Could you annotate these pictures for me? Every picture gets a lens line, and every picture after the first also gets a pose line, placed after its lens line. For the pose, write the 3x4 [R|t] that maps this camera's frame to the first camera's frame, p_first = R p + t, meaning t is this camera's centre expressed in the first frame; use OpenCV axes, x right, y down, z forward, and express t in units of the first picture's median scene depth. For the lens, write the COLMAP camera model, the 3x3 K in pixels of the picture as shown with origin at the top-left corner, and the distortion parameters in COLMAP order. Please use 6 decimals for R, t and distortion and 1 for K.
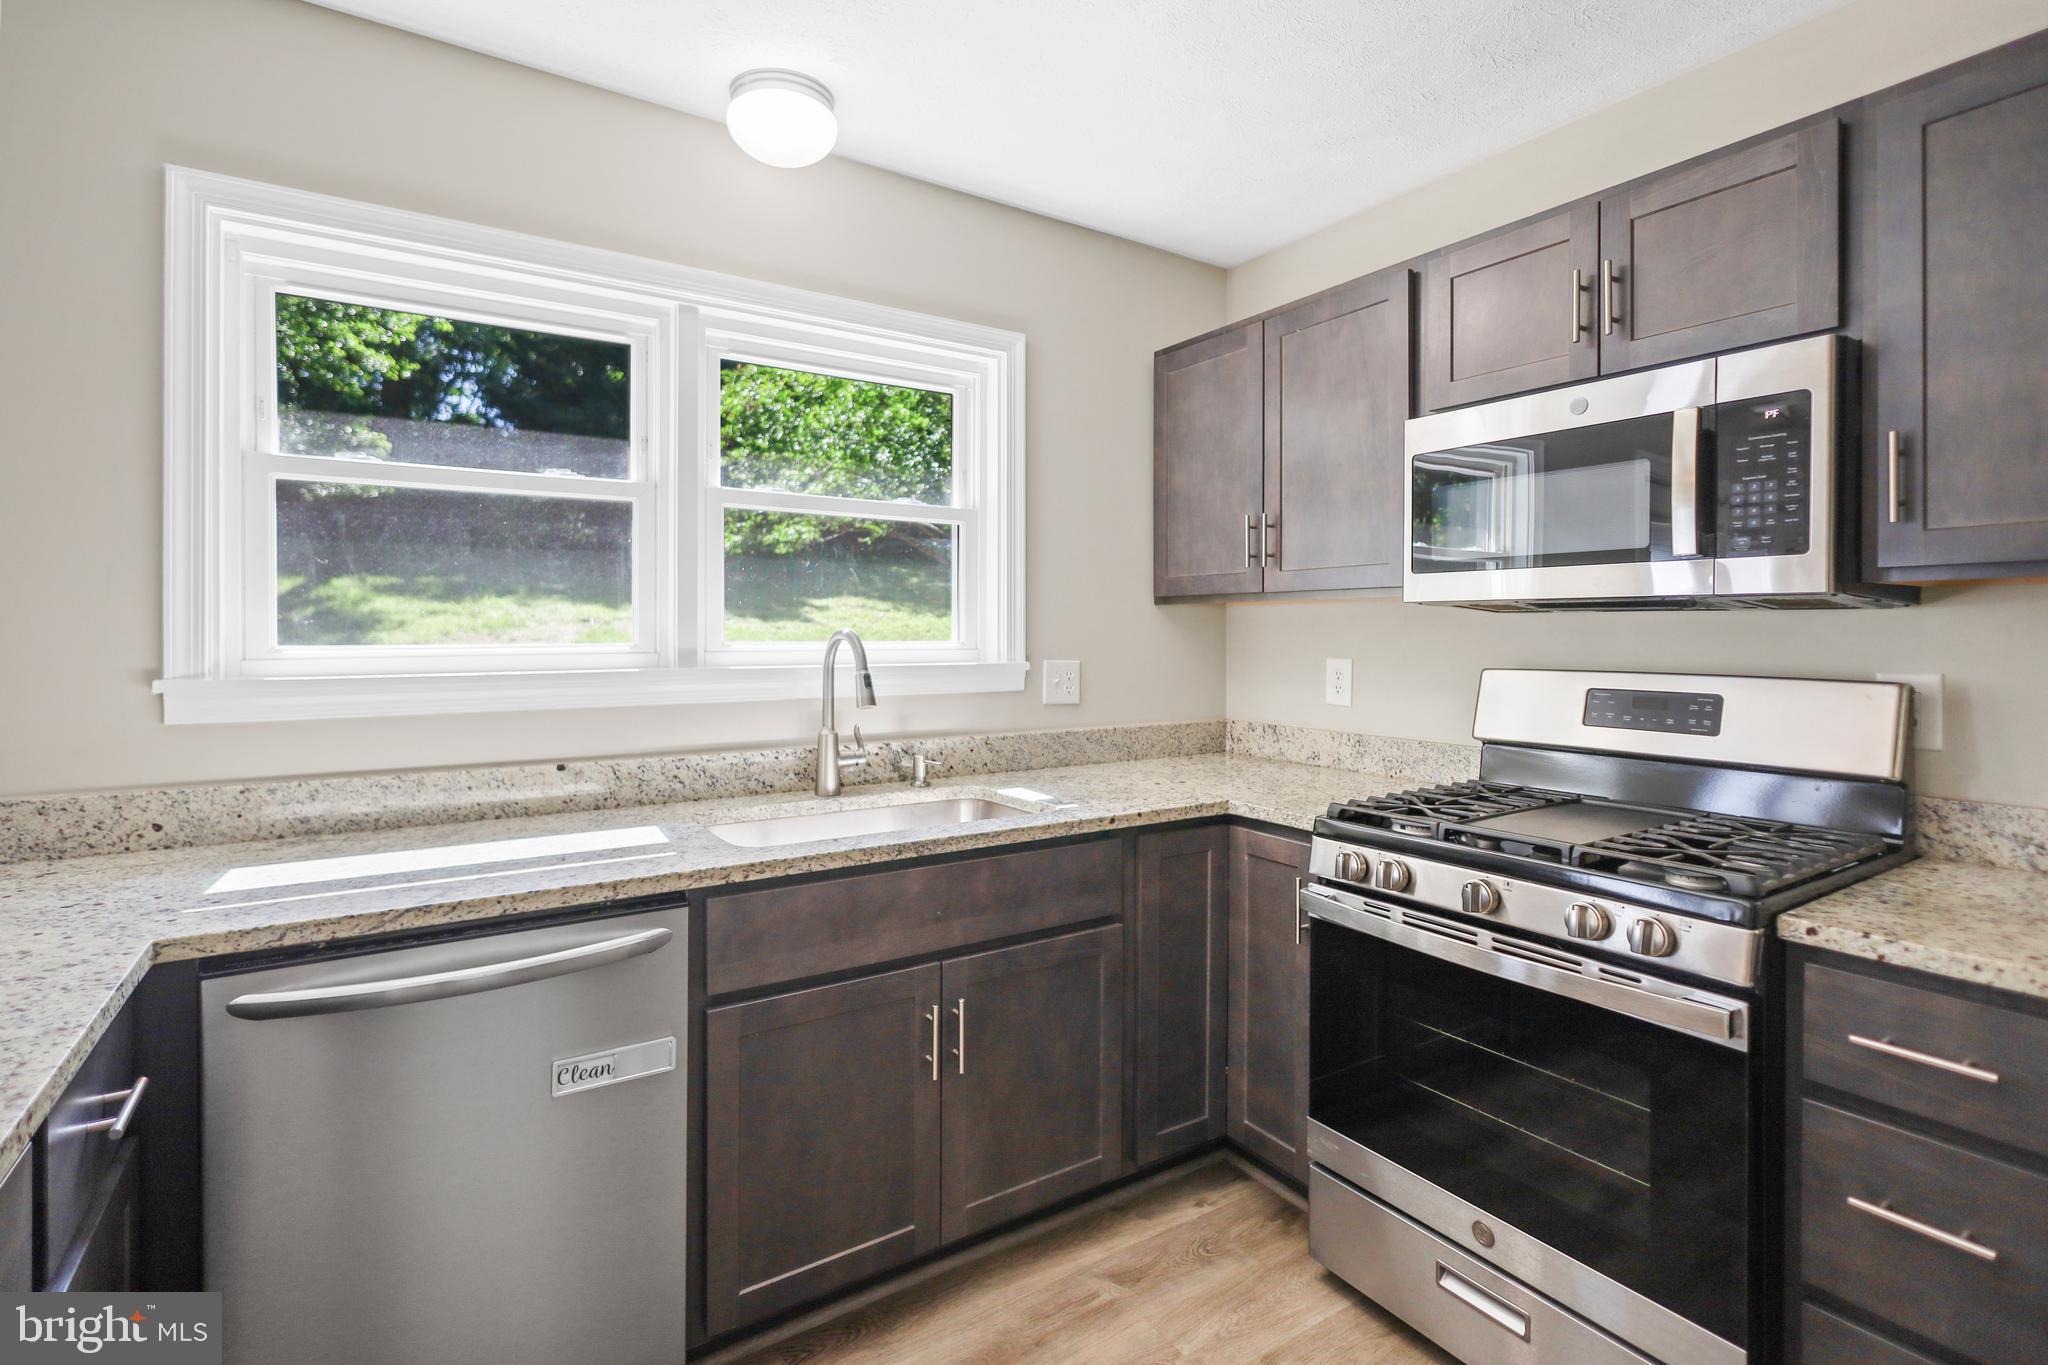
lens RADIAL K [[972.5, 0, 1018.8], [0, 972.5, 632.9], [0, 0, 1]] dist [-0.004515, 0.002823]
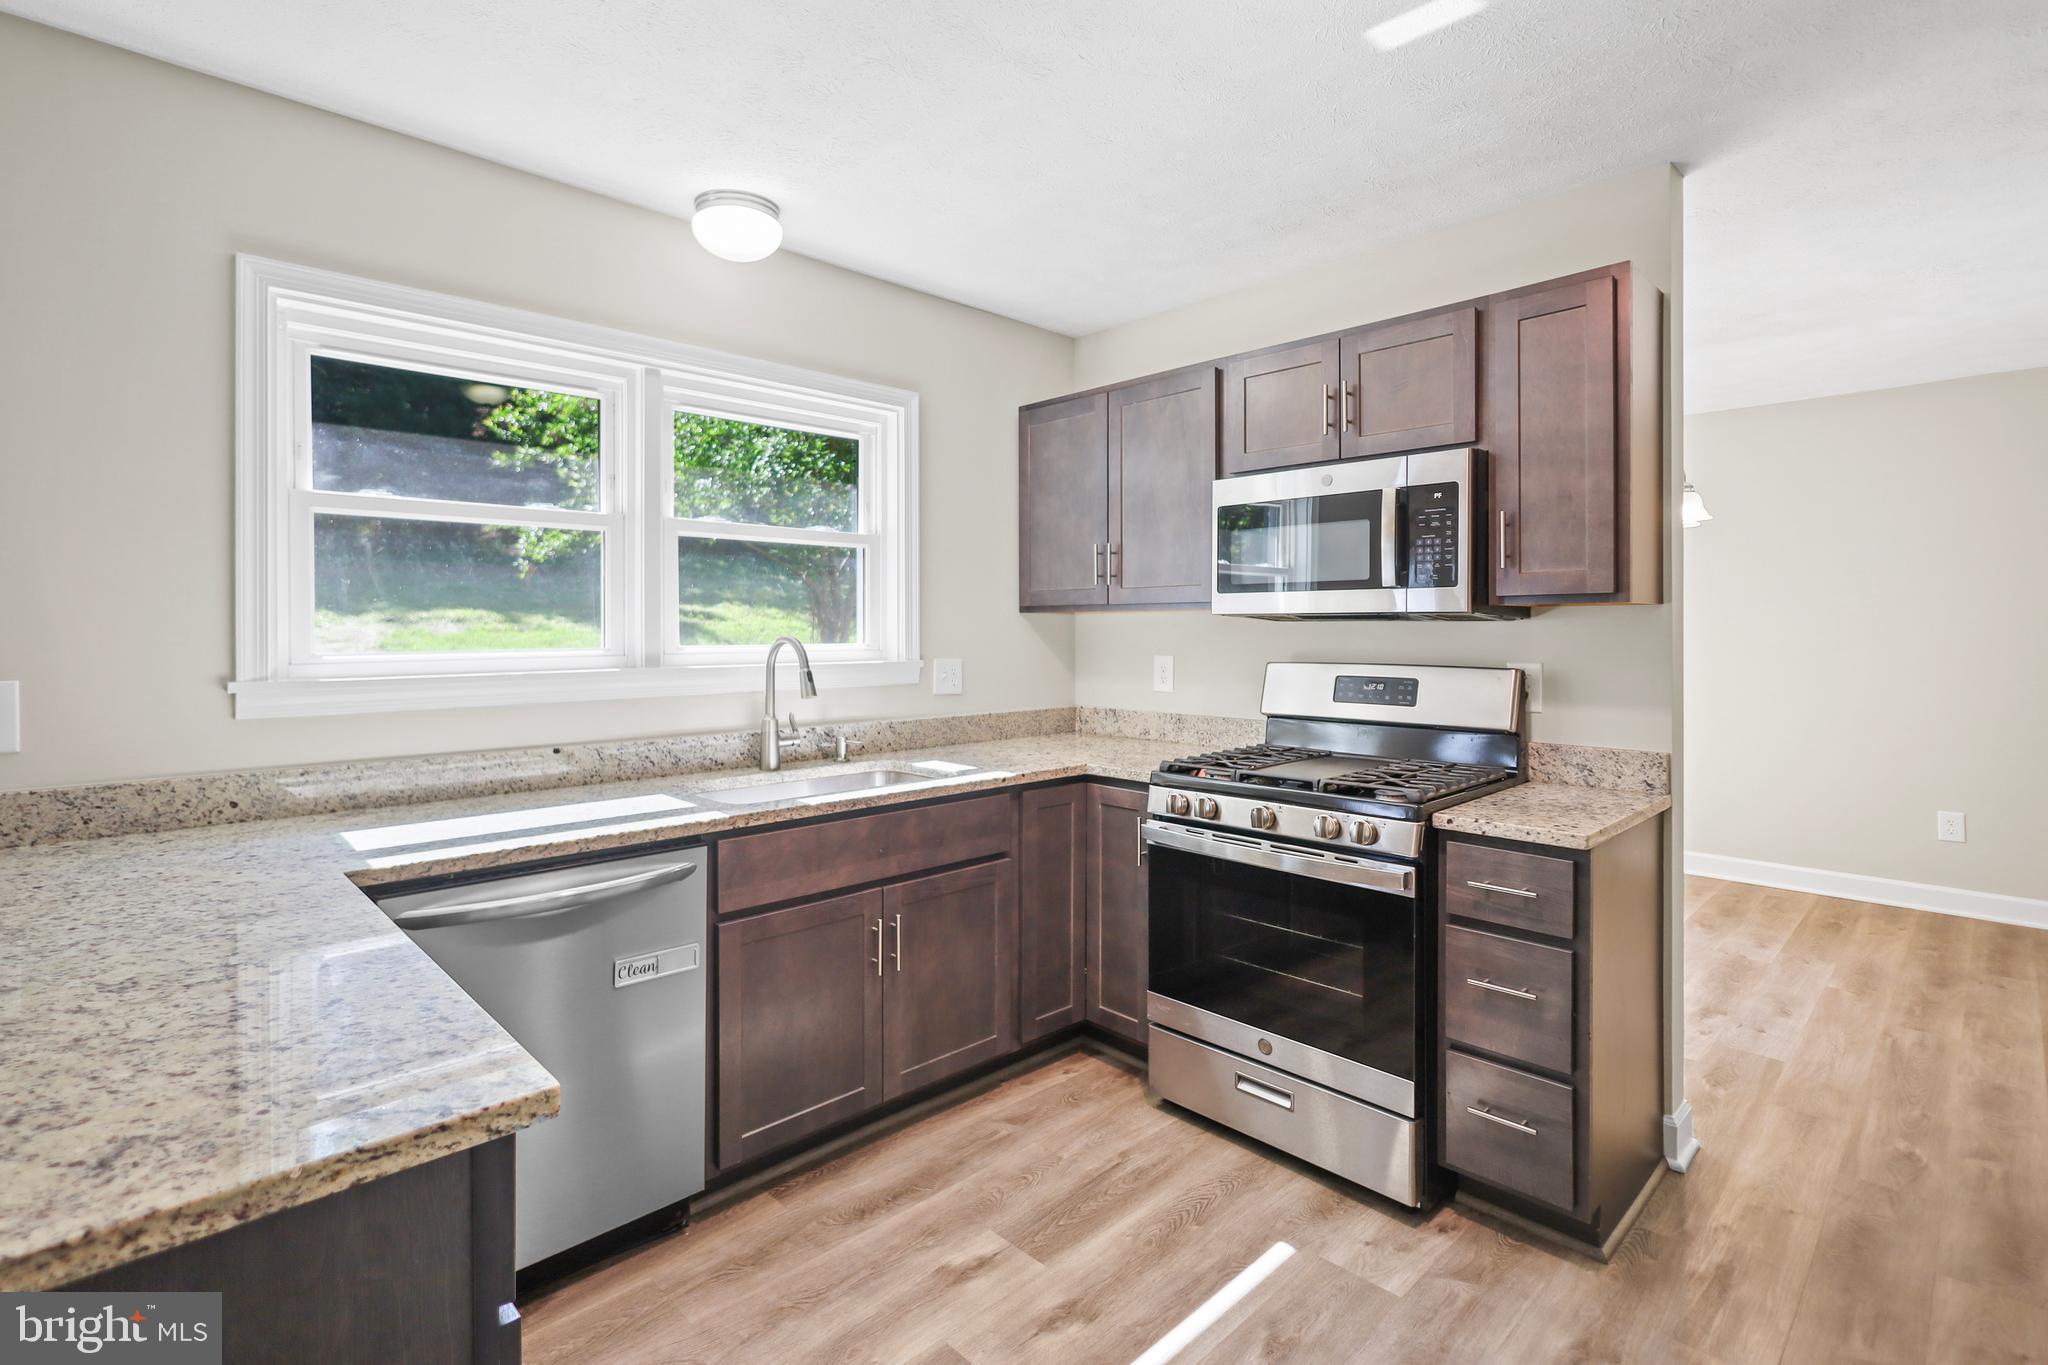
lens RADIAL K [[972.5, 0, 1026.8], [0, 972.5, 632.9], [0, 0, 1]] dist [-0.004515, 0.002823]
pose [[0.981998, -0.004008, 0.188849, -0.133895], [0.003527, 0.999990, 0.002882, -0.011504], [-0.188859, -0.002164, 0.982002, -0.332424]]
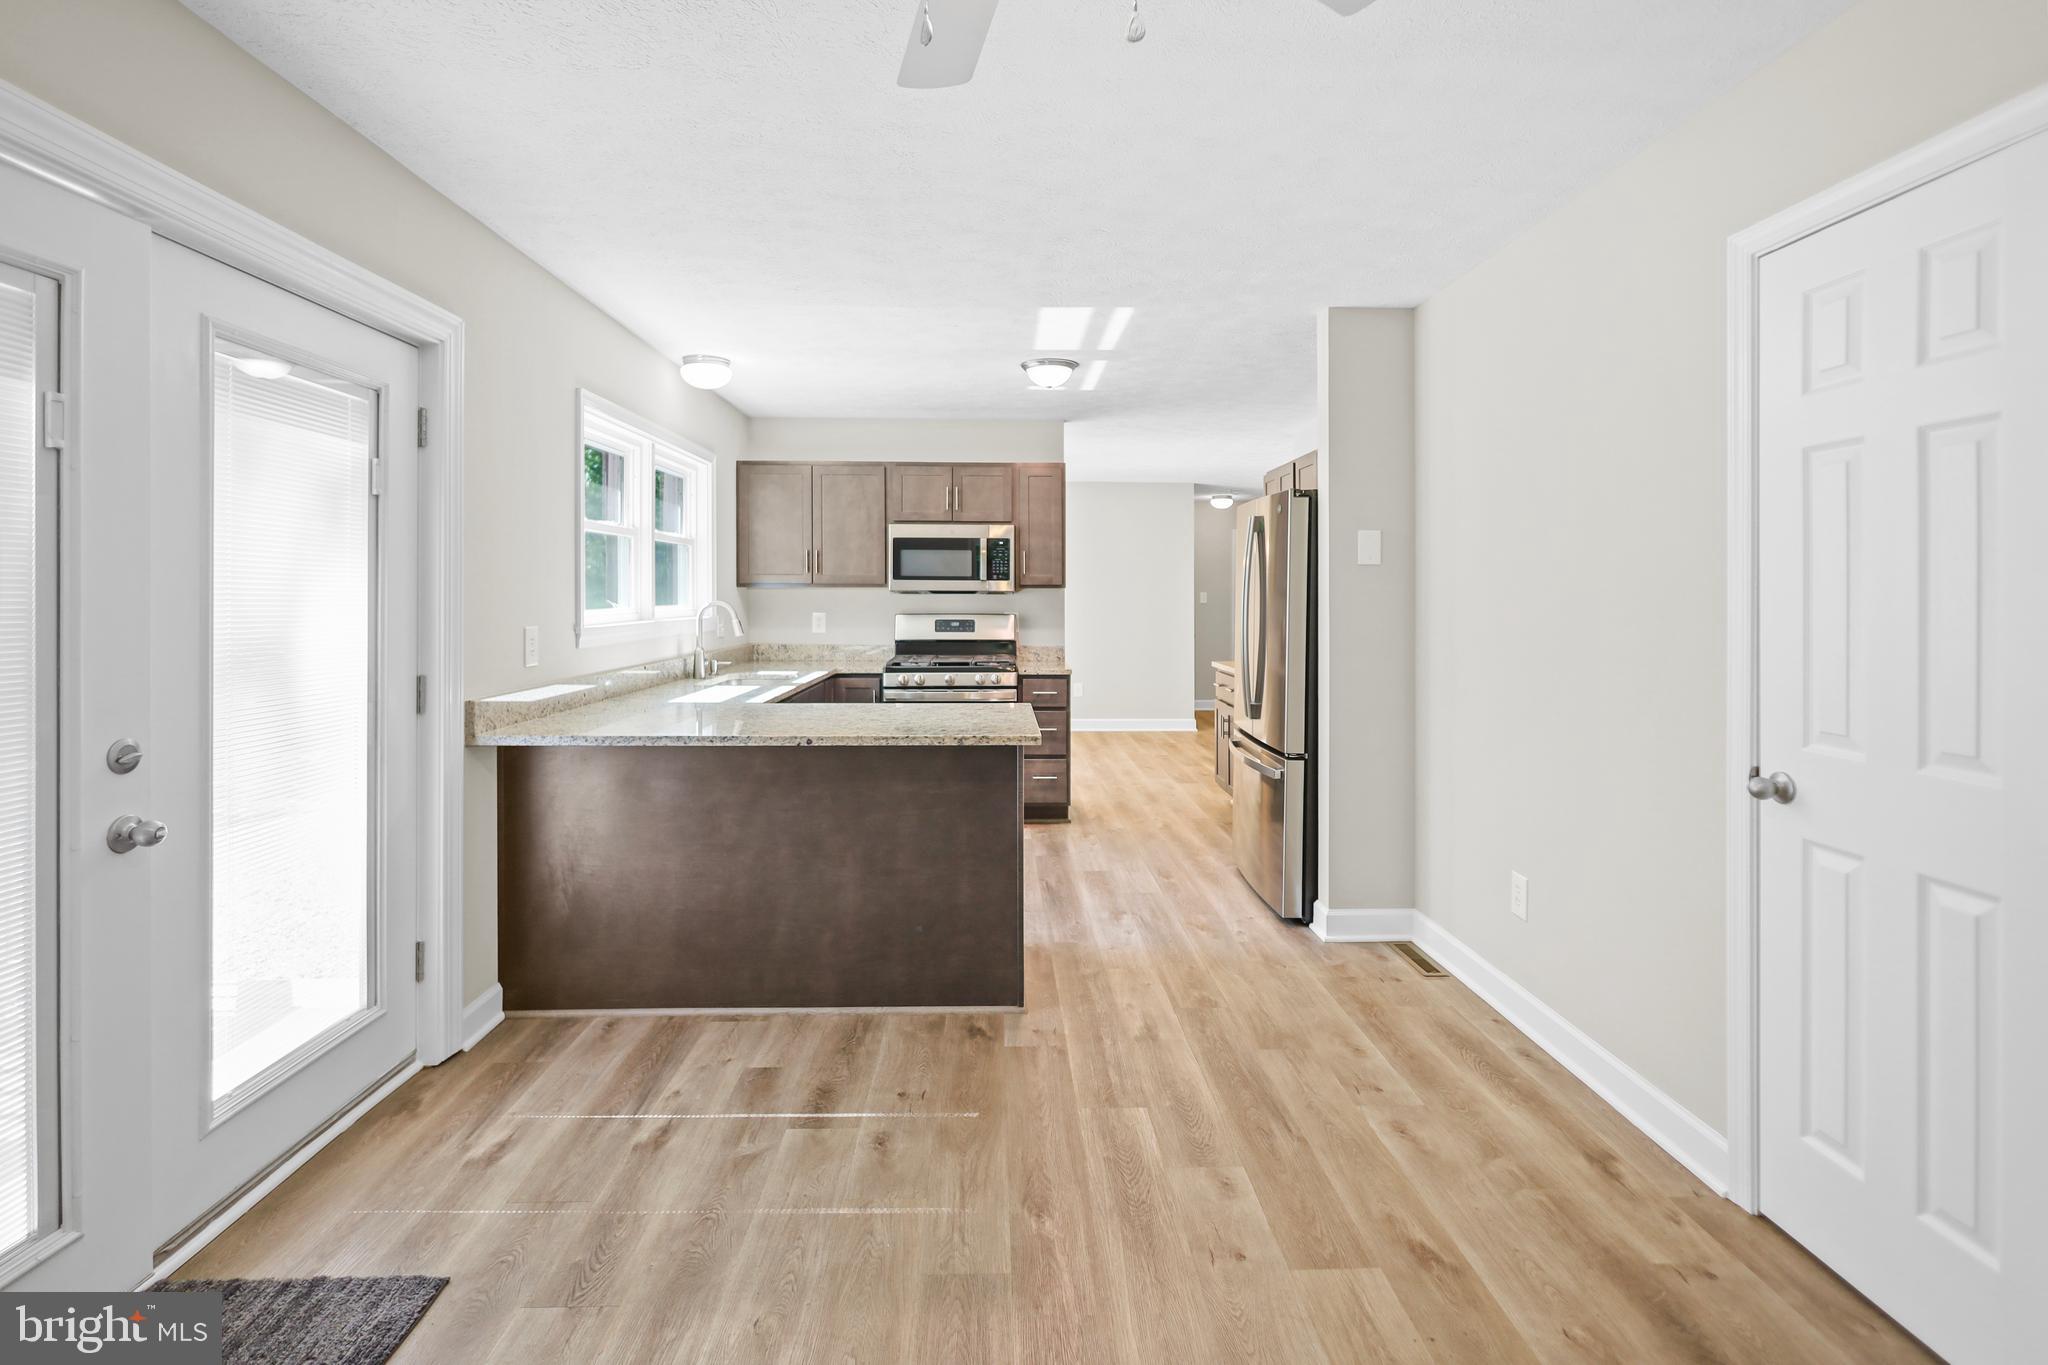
lens RADIAL K [[972.5, 0, 1017.5], [0, 972.5, 600.3], [0, 0, 1]] dist [-0.004515, 0.002823]
pose [[0.531356, -0.006175, 0.847126, -2.006127], [0.000505, 0.999976, 0.006973, -0.025268], [-0.847148, -0.003278, 0.531347, -0.885838]]
